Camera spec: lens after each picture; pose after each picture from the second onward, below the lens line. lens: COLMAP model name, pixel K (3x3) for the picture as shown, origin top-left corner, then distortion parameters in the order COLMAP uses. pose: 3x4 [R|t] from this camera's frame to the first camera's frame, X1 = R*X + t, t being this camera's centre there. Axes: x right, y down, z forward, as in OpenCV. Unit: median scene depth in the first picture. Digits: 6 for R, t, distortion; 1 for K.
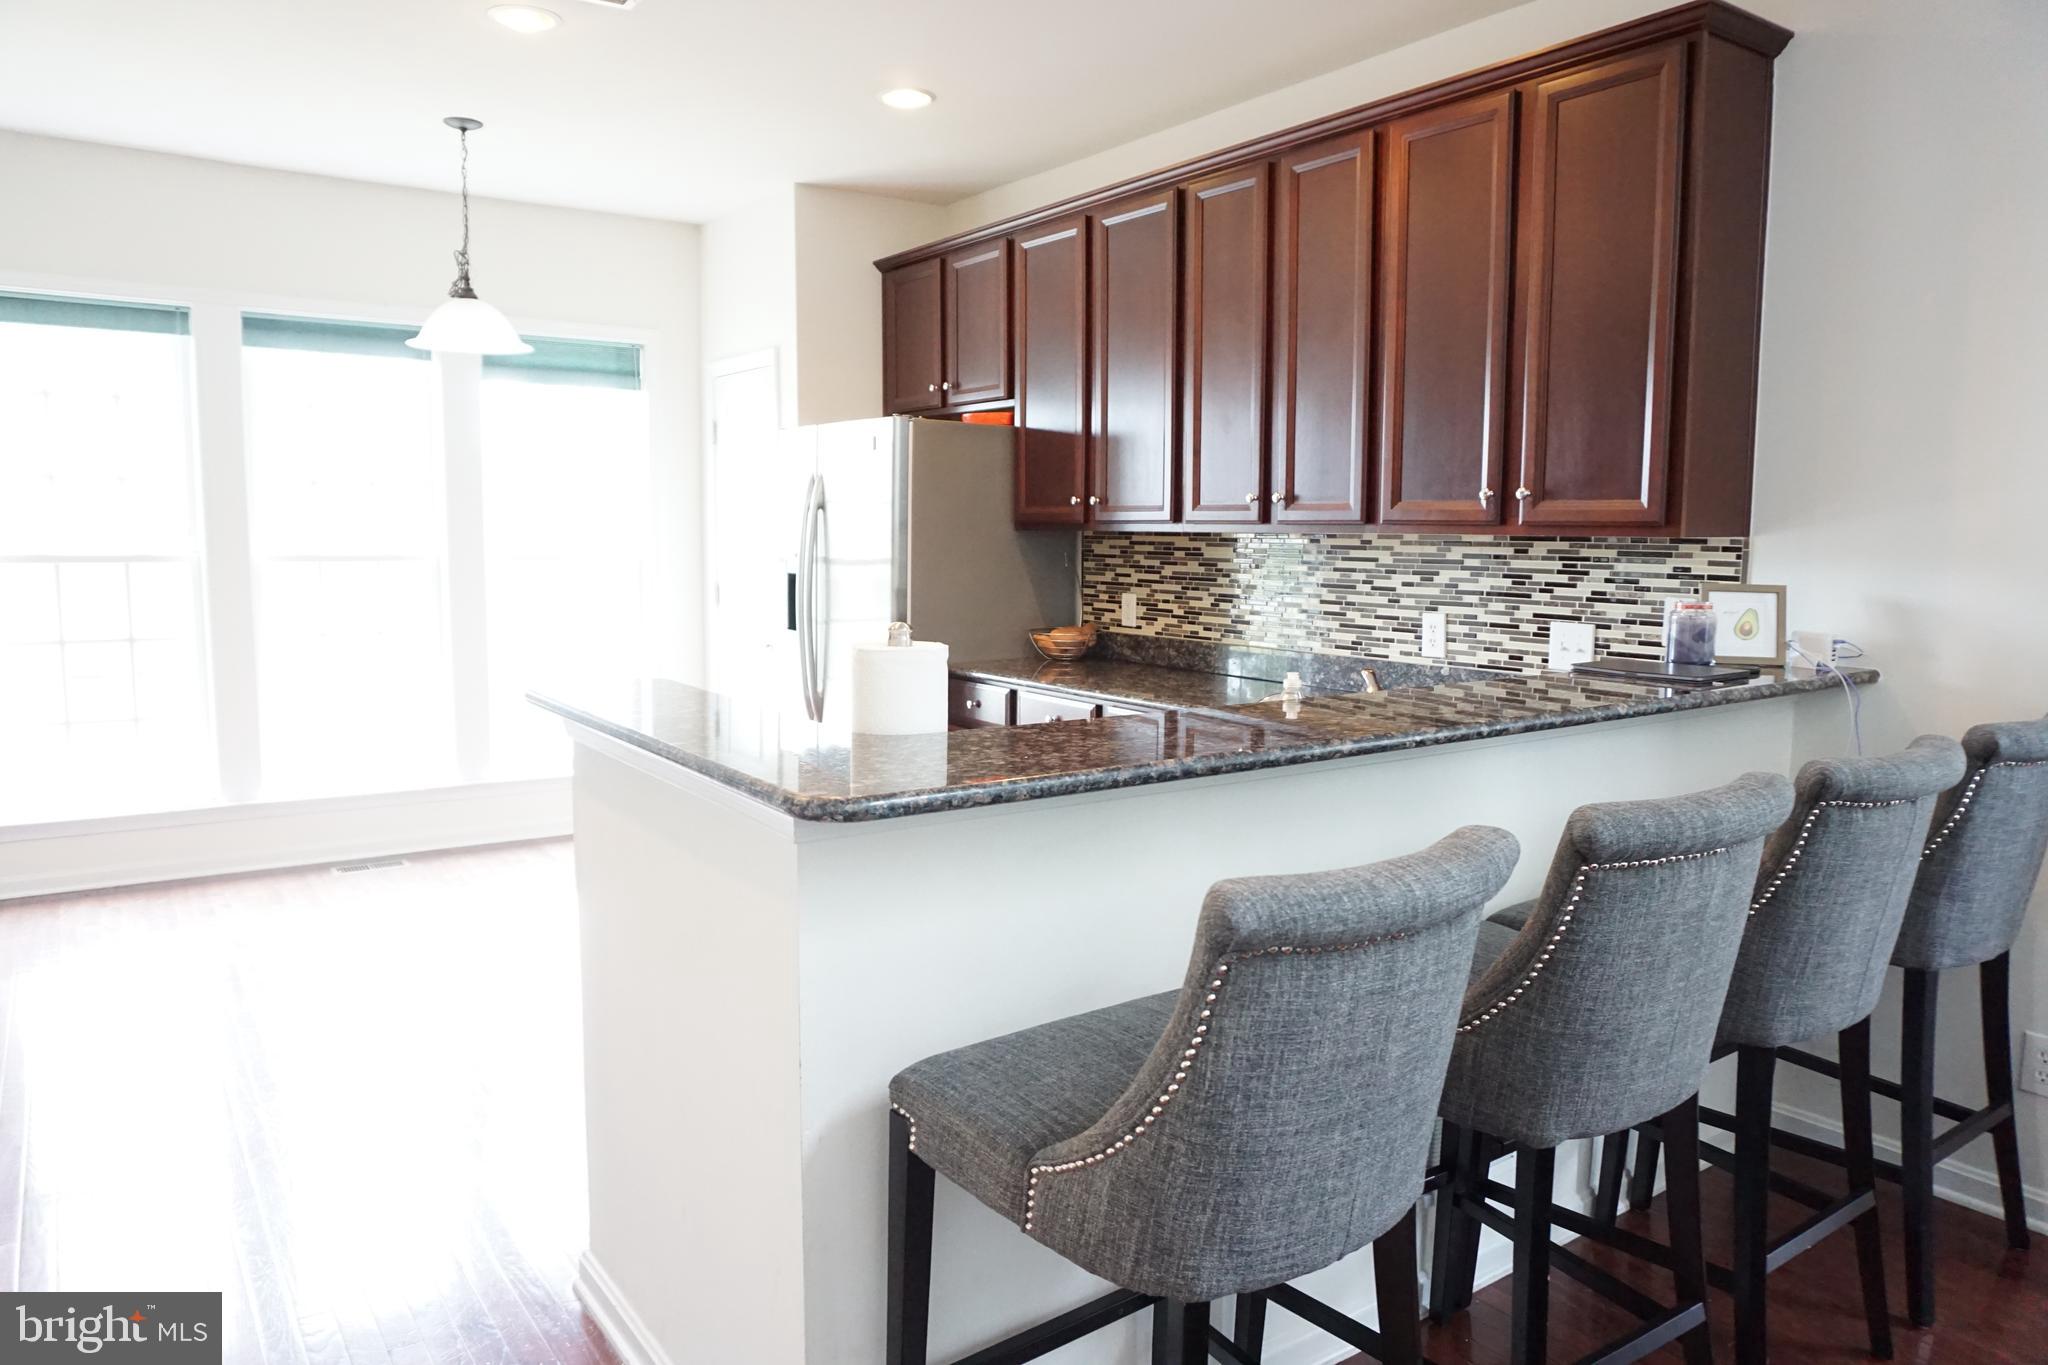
lens RADIAL K [[1394.3, 0, 1025.2], [0, 1394.3, 672.7], [0, 0, 1]] dist [0.000568, 0.001085]
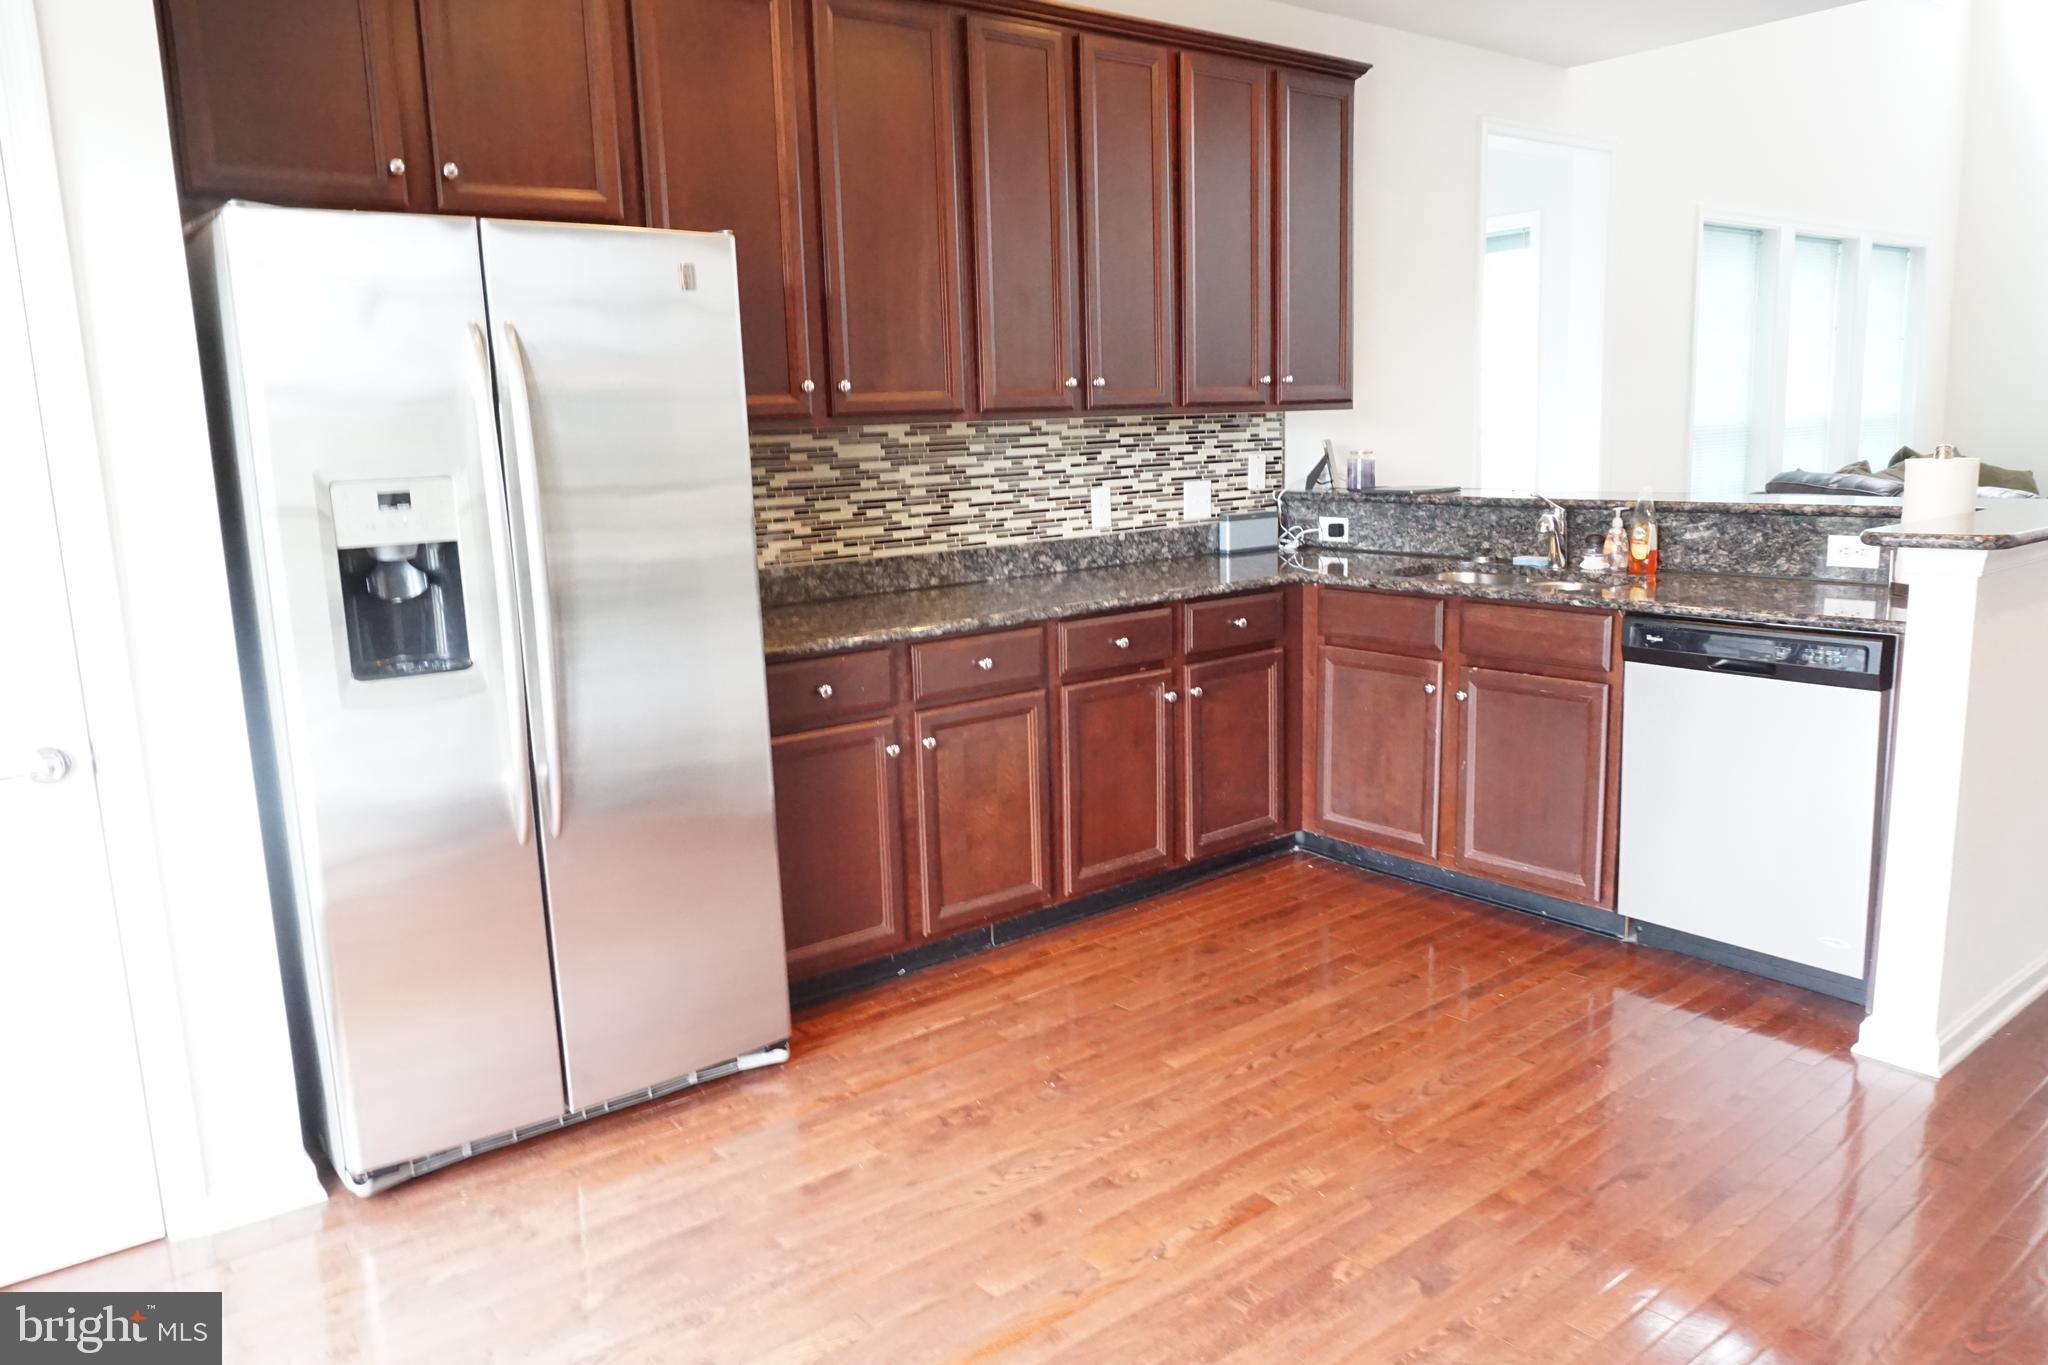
lens RADIAL K [[1394.3, 0, 1025.8], [0, 1394.3, 680.4], [0, 0, 1]] dist [0.000568, 0.001085]
pose [[-0.049069, -0.194235, 0.979727, -0.838359], [0.133329, 0.970856, 0.199154, -0.124116], [-0.989856, 0.140398, -0.021742, 1.100088]]
